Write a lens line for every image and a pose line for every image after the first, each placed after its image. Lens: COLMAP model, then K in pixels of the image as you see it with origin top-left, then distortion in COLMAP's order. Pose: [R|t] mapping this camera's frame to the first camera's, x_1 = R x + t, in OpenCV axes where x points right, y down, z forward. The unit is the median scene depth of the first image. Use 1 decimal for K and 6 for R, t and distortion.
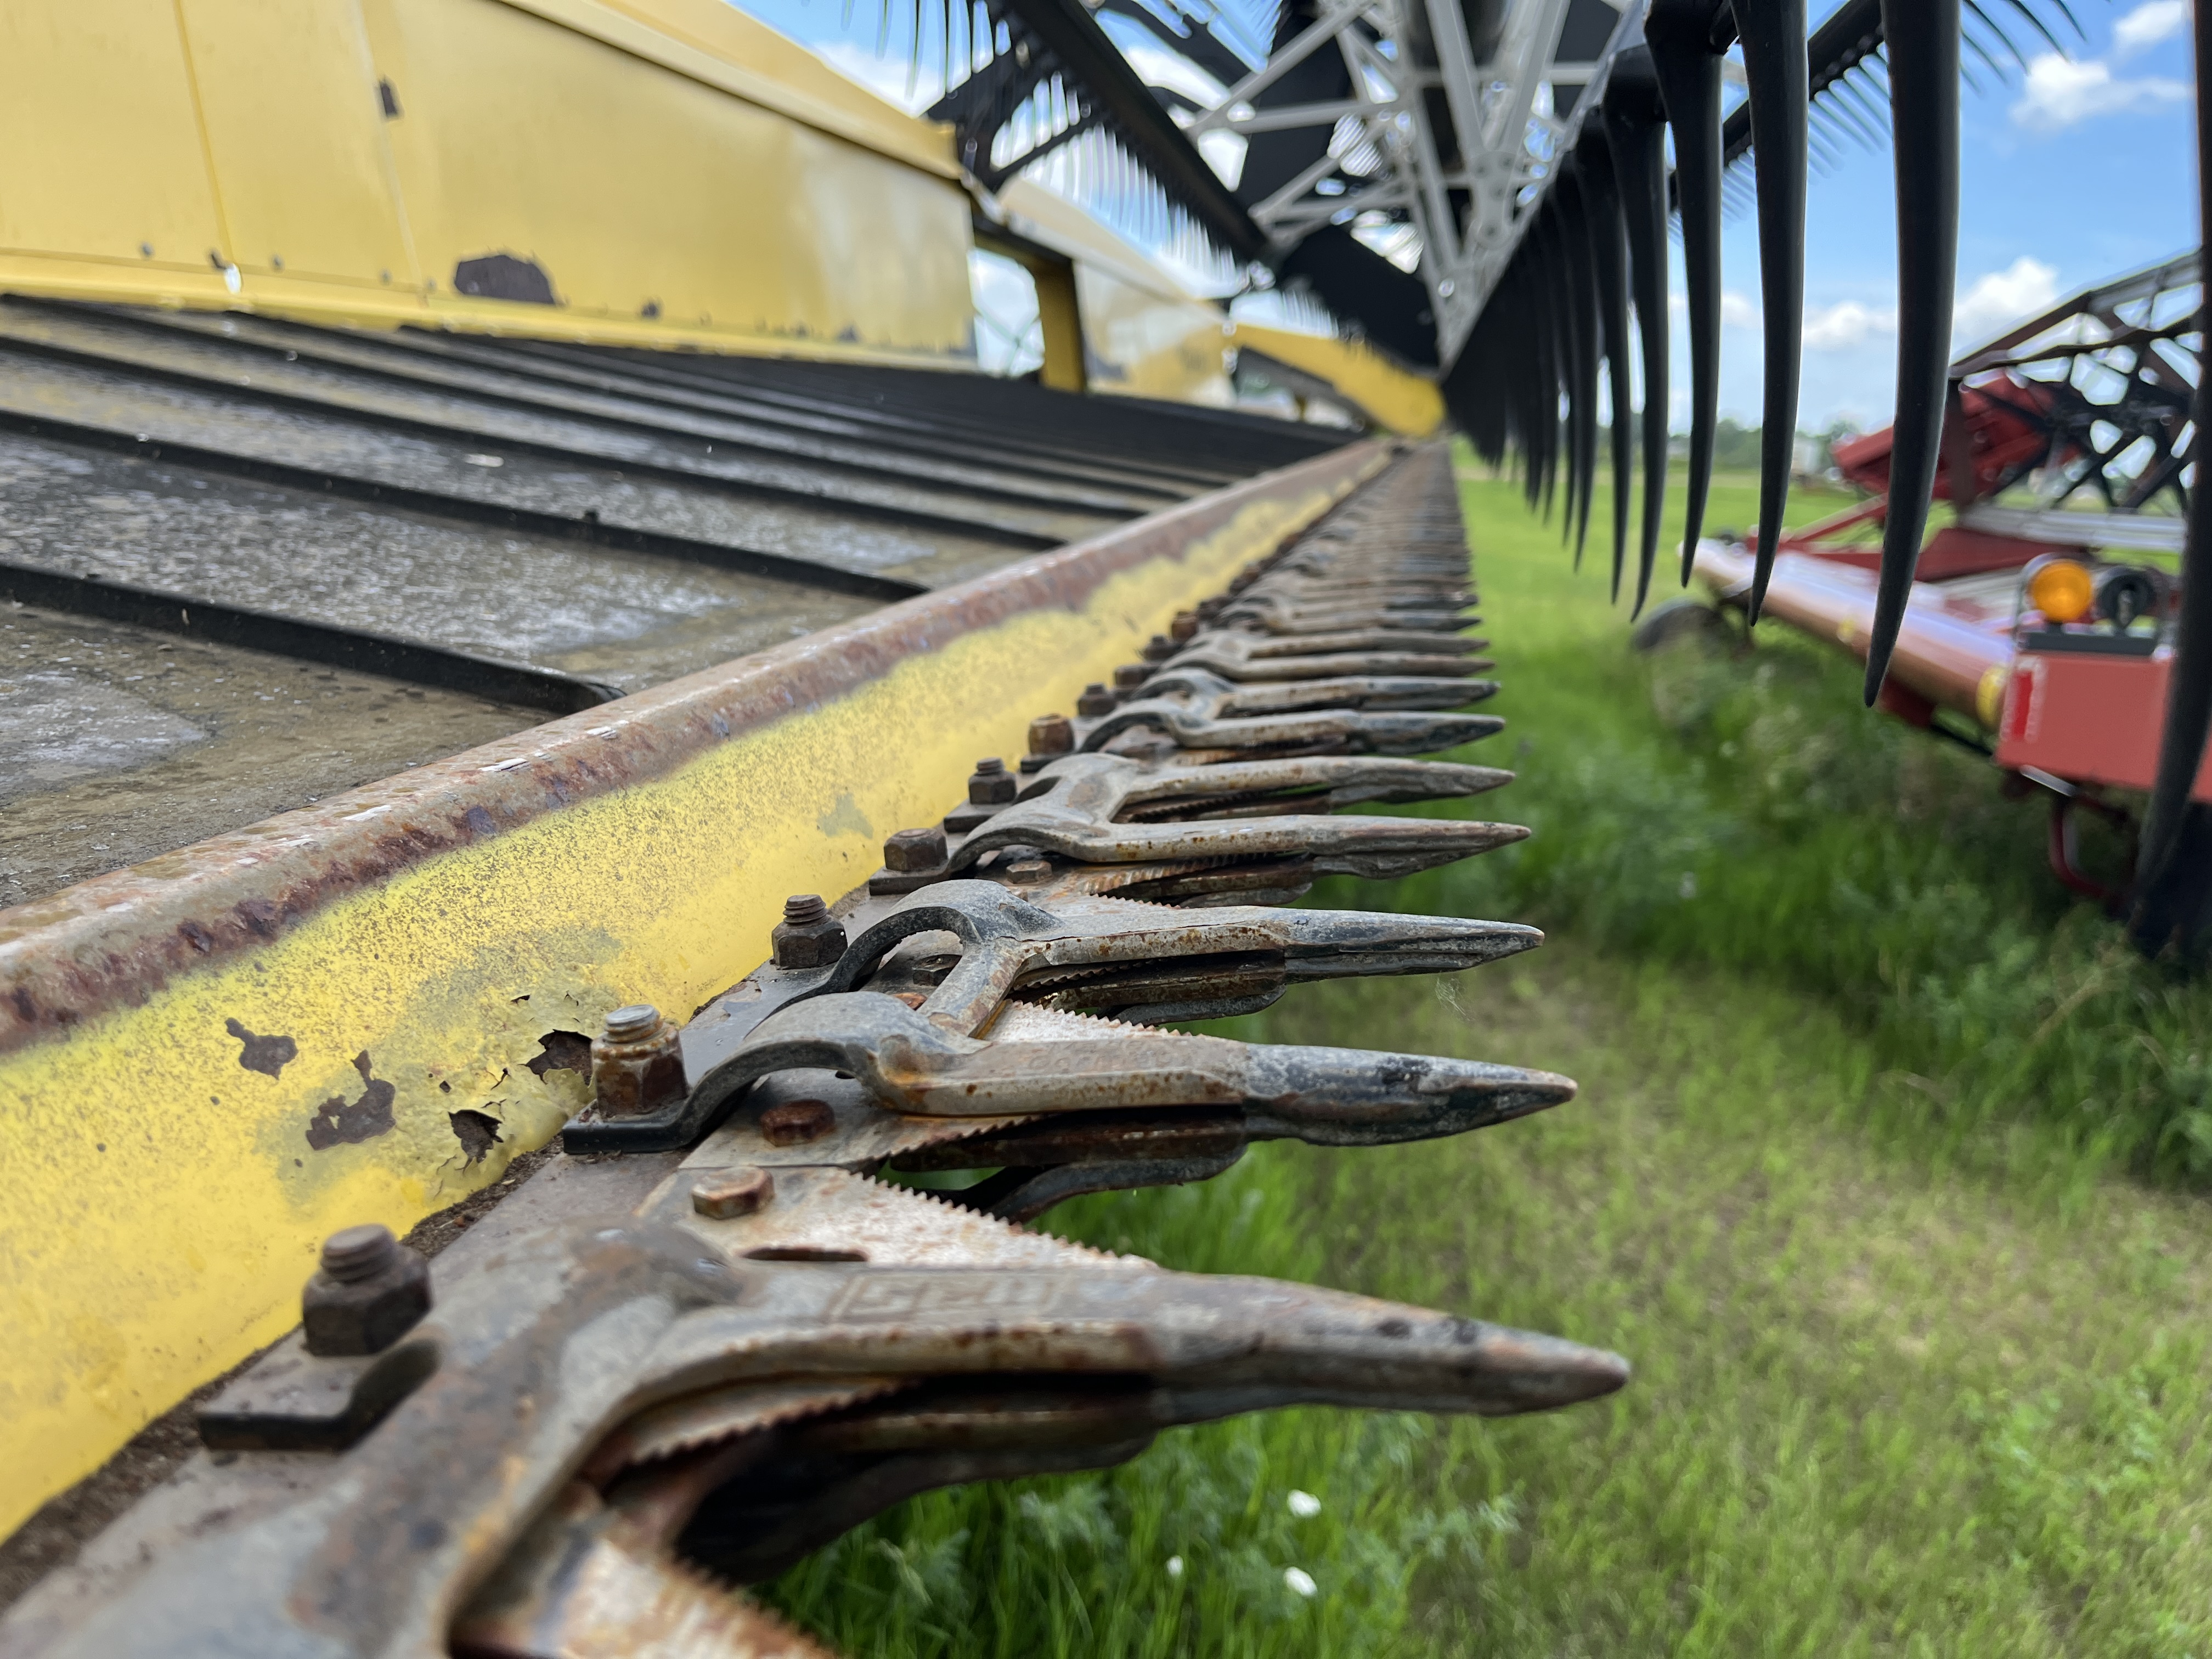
lens RADIAL K [[1666.0, 0, 1102.3], [0, 1666.0, 833.6], [0, 0, 1]] dist [0.069251, -0.091876]
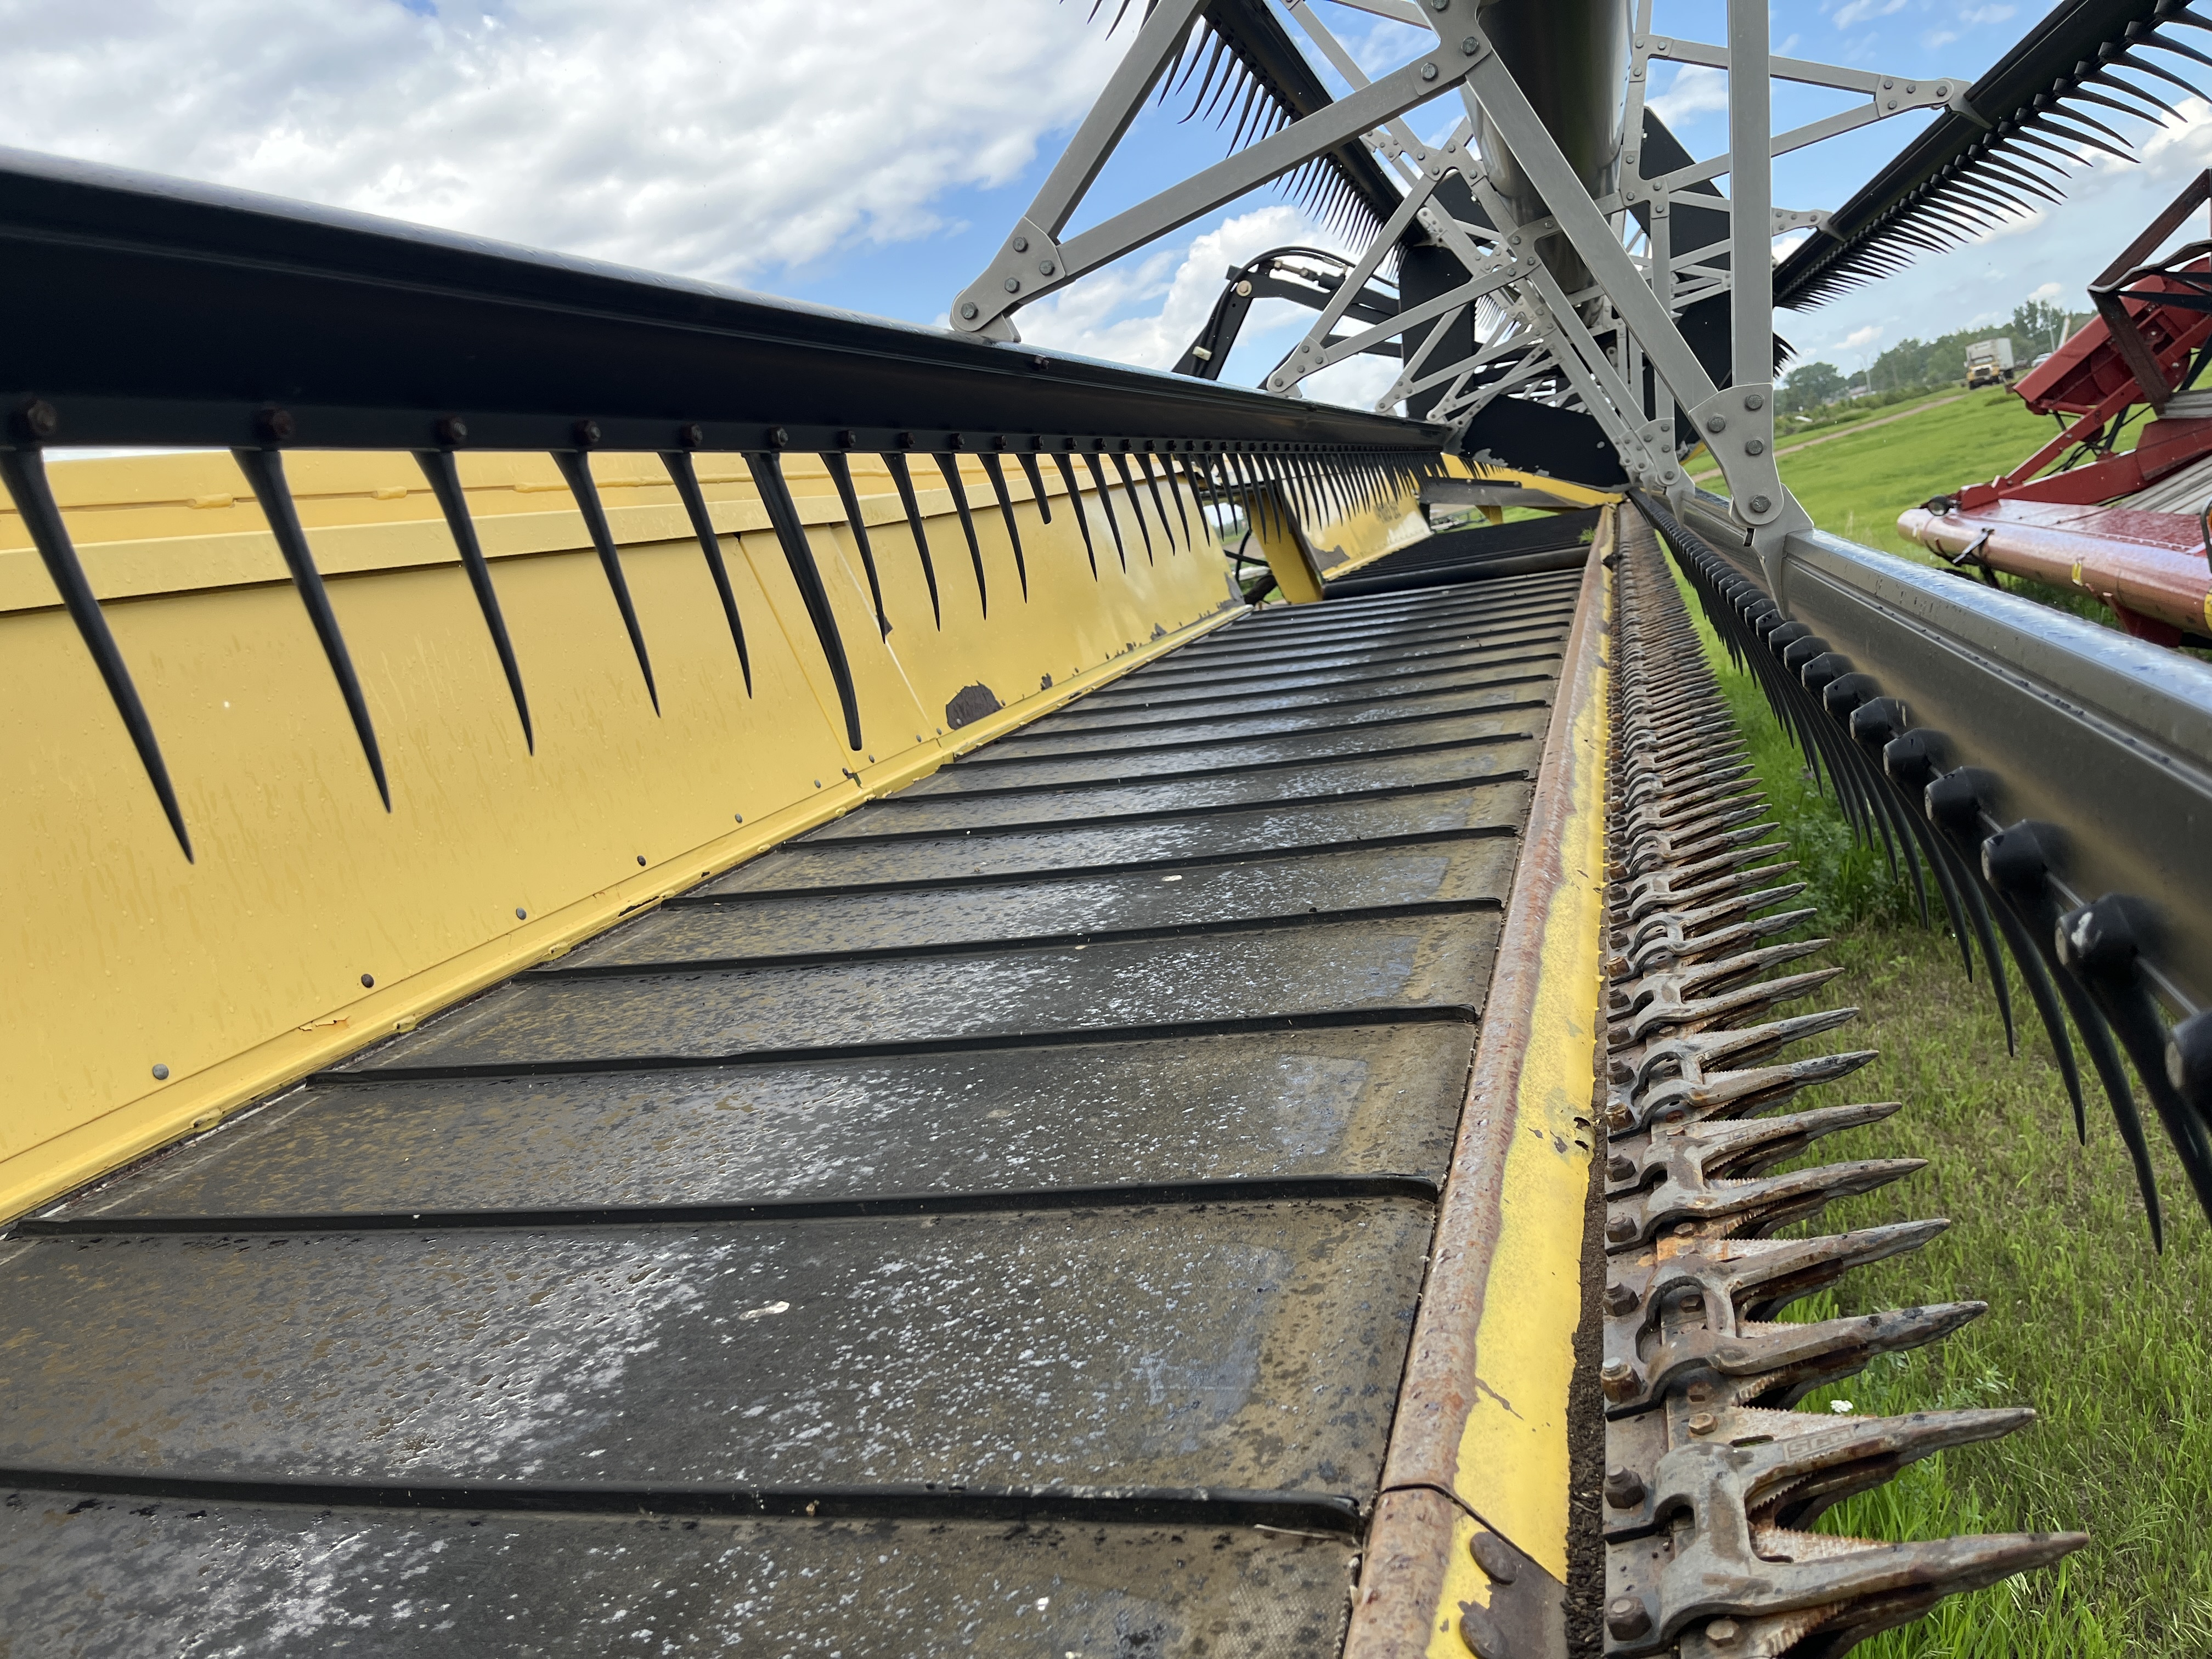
lens RADIAL K [[1624.1, 0, 1087.0], [0, 1624.1, 838.7], [0, 0, 1]] dist [0.040933, -0.020430]
pose [[0.941564, -0.294676, -0.163166, -0.390052], [0.279554, 0.953867, -0.109482, -0.239613], [0.187900, 0.057471, 0.980505, -1.771775]]
